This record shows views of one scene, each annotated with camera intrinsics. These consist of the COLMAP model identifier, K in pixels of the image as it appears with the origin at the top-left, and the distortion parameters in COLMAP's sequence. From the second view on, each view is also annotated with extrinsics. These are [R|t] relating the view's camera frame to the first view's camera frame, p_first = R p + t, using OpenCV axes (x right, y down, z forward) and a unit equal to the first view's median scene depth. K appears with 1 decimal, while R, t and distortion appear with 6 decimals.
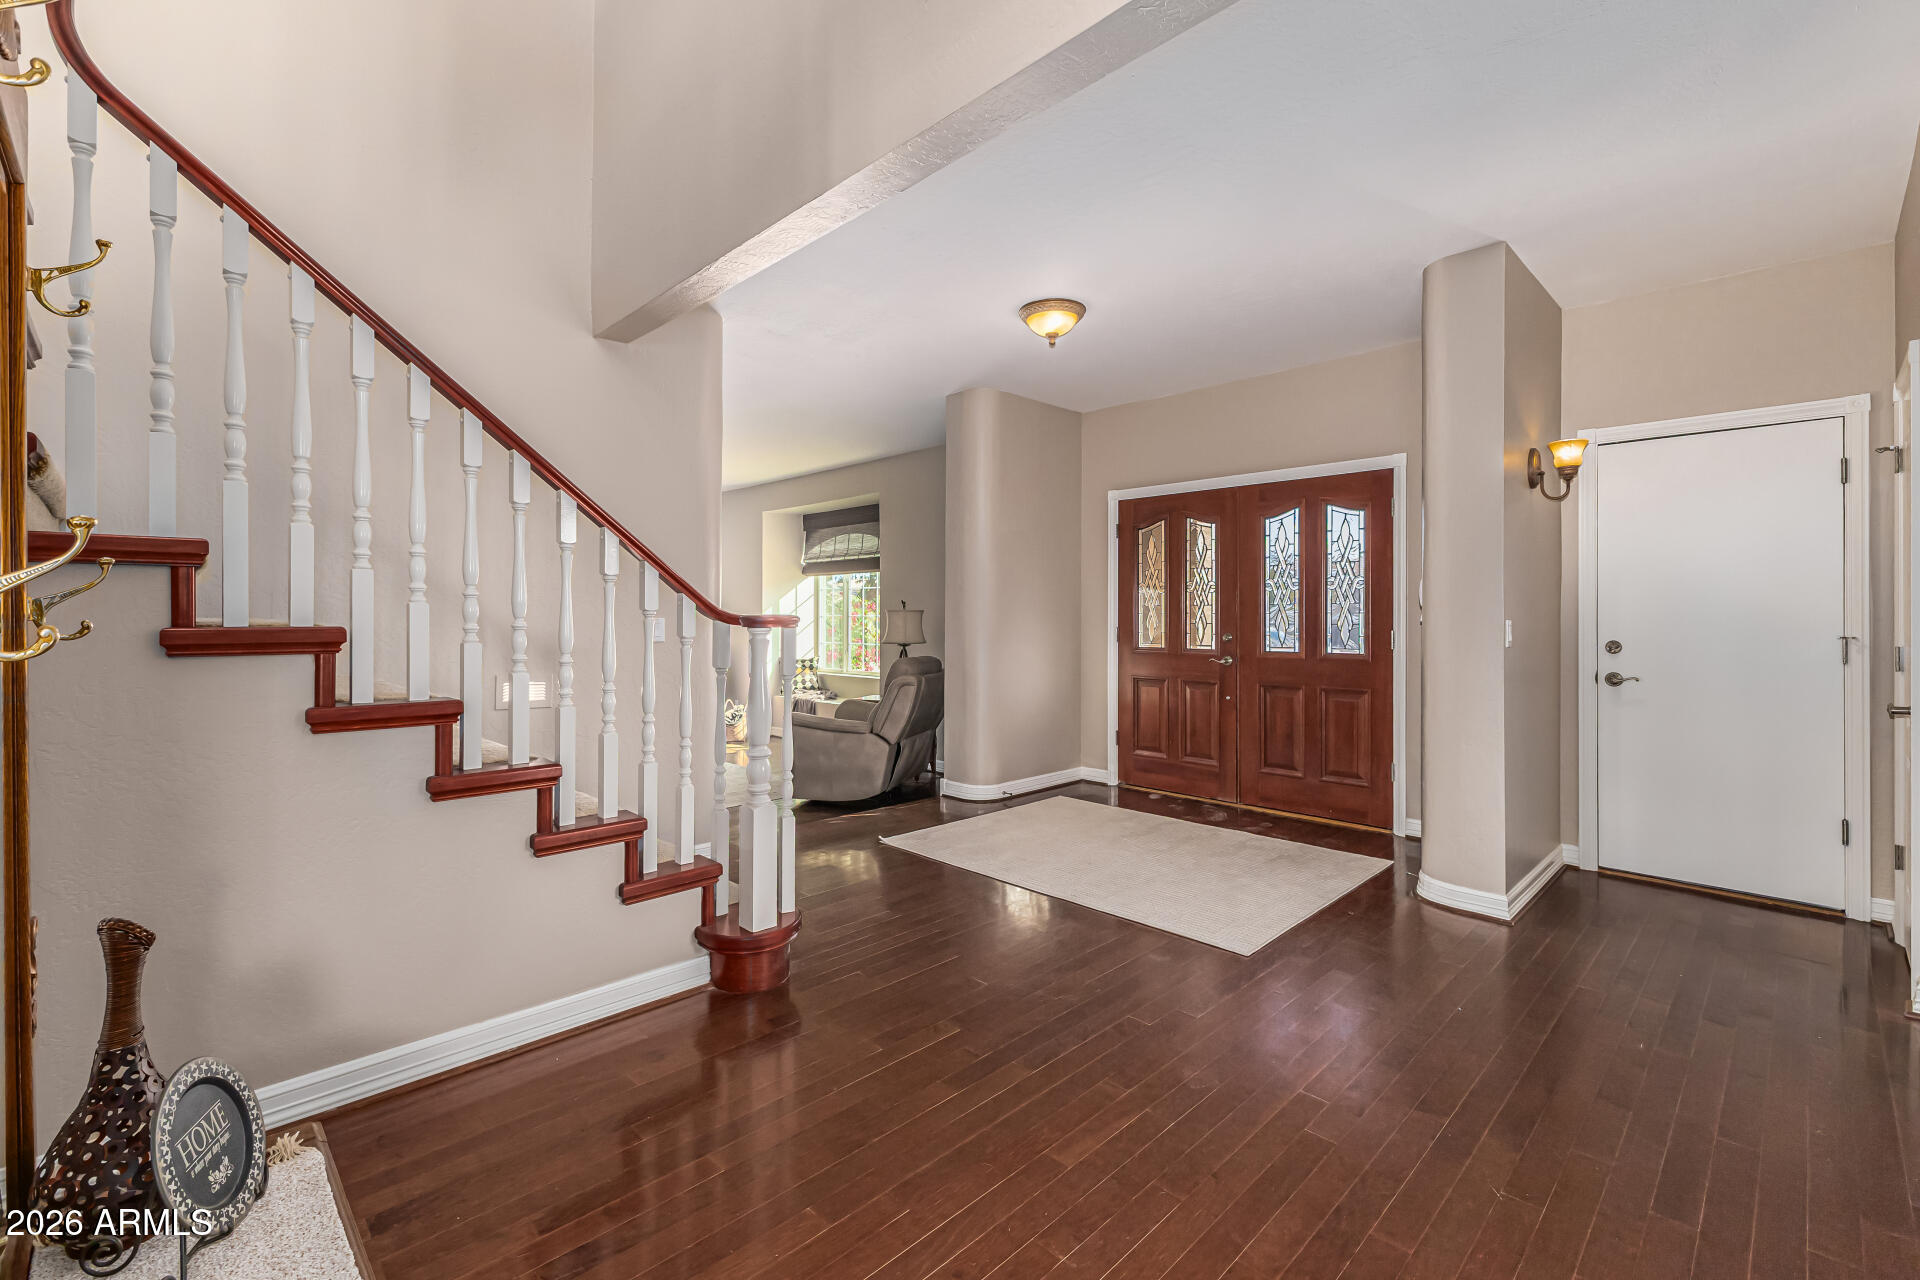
lens RADIAL K [[832.5, 0, 961.5], [0, 832.5, 631.6], [0, 0, 1]] dist [0.011507, -0.002030]
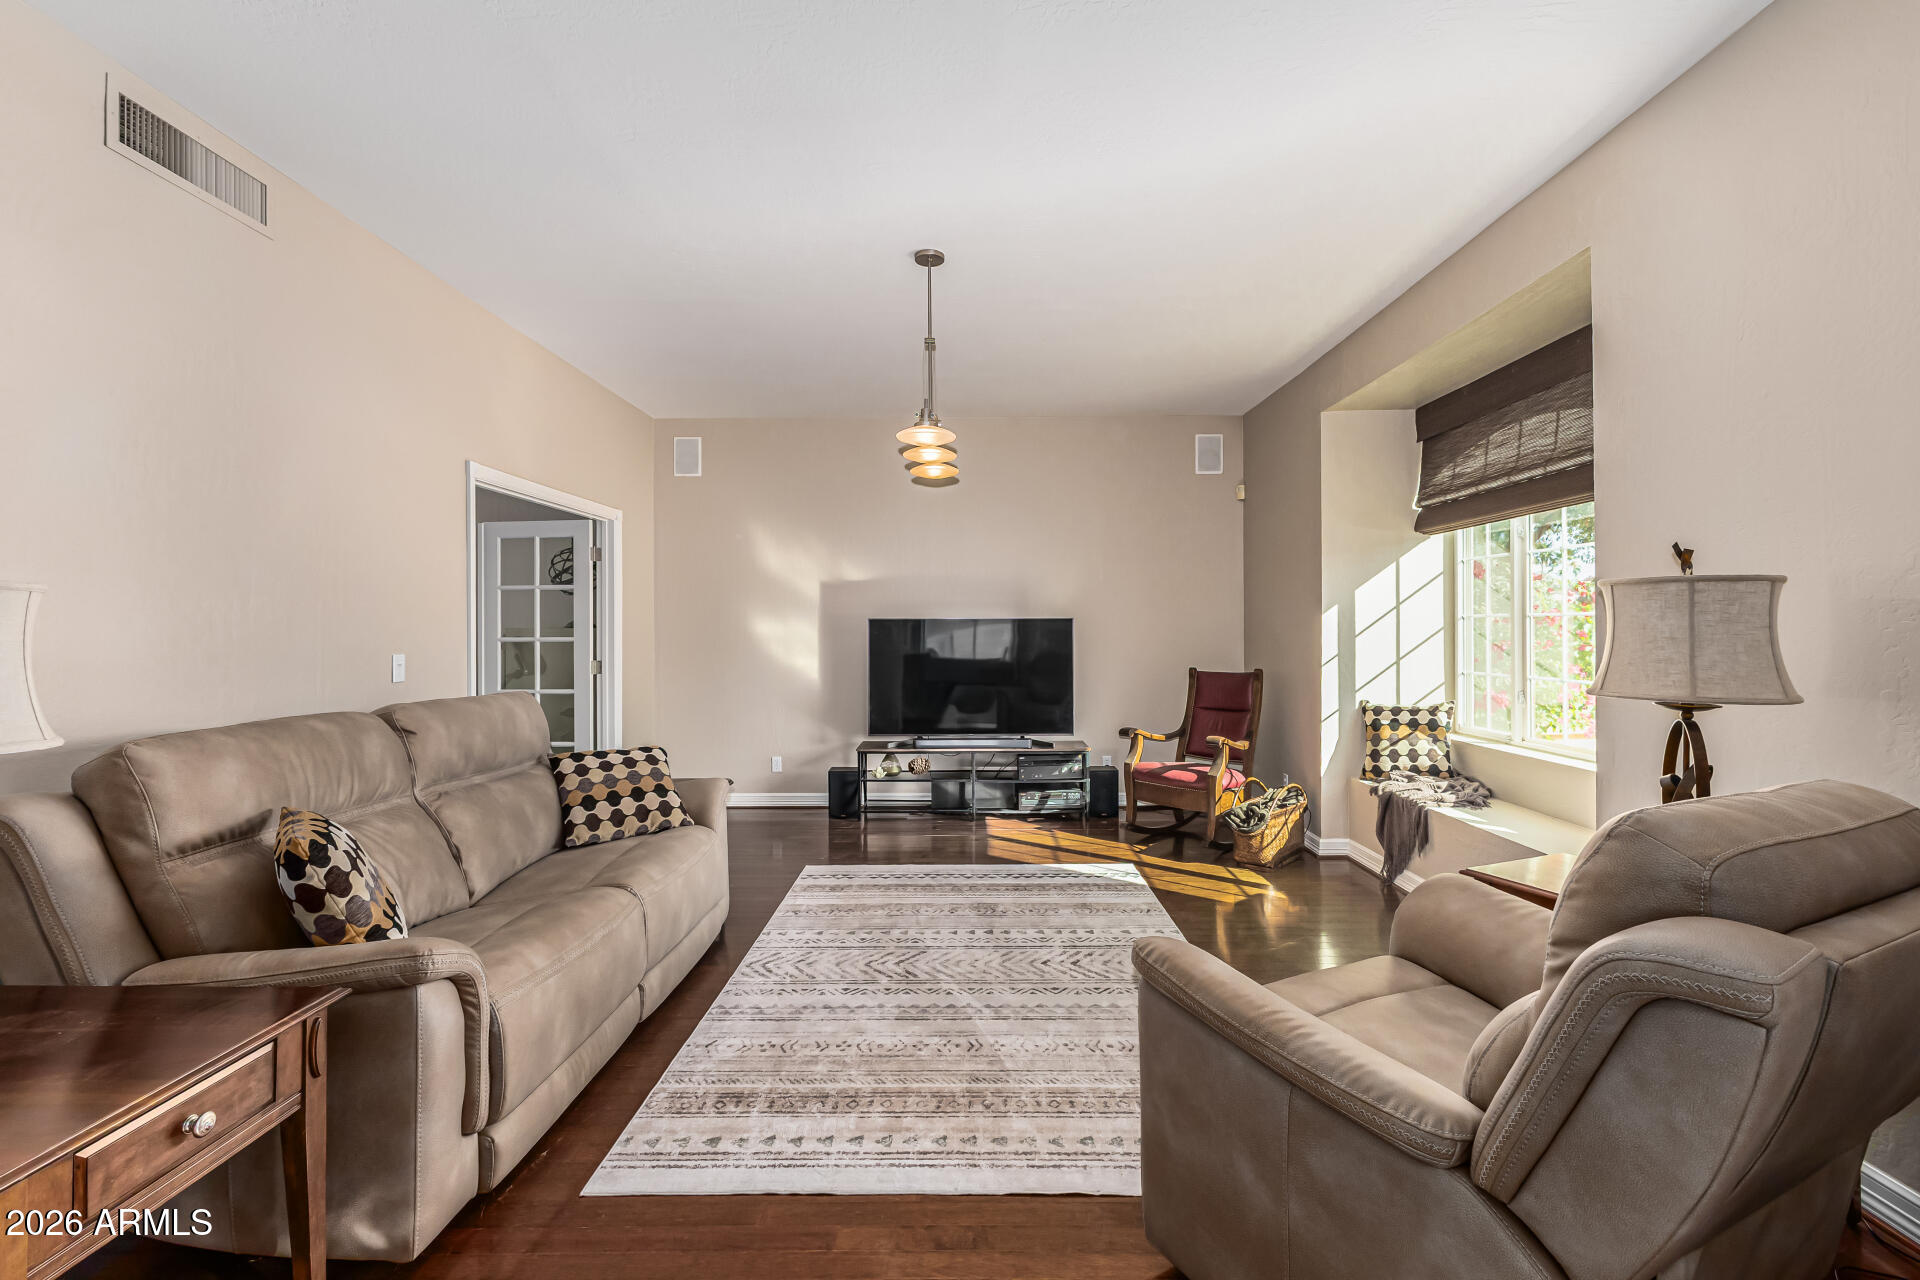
lens RADIAL K [[832.5, 0, 967.3], [0, 832.5, 641.3], [0, 0, 1]] dist [0.011507, -0.002030]
pose [[0.703736, 0.001415, -0.710461, -0.029982], [-0.000584, 0.999999, 0.001413, -0.005508], [0.710462, -0.000580, 0.703736, 0.482822]]
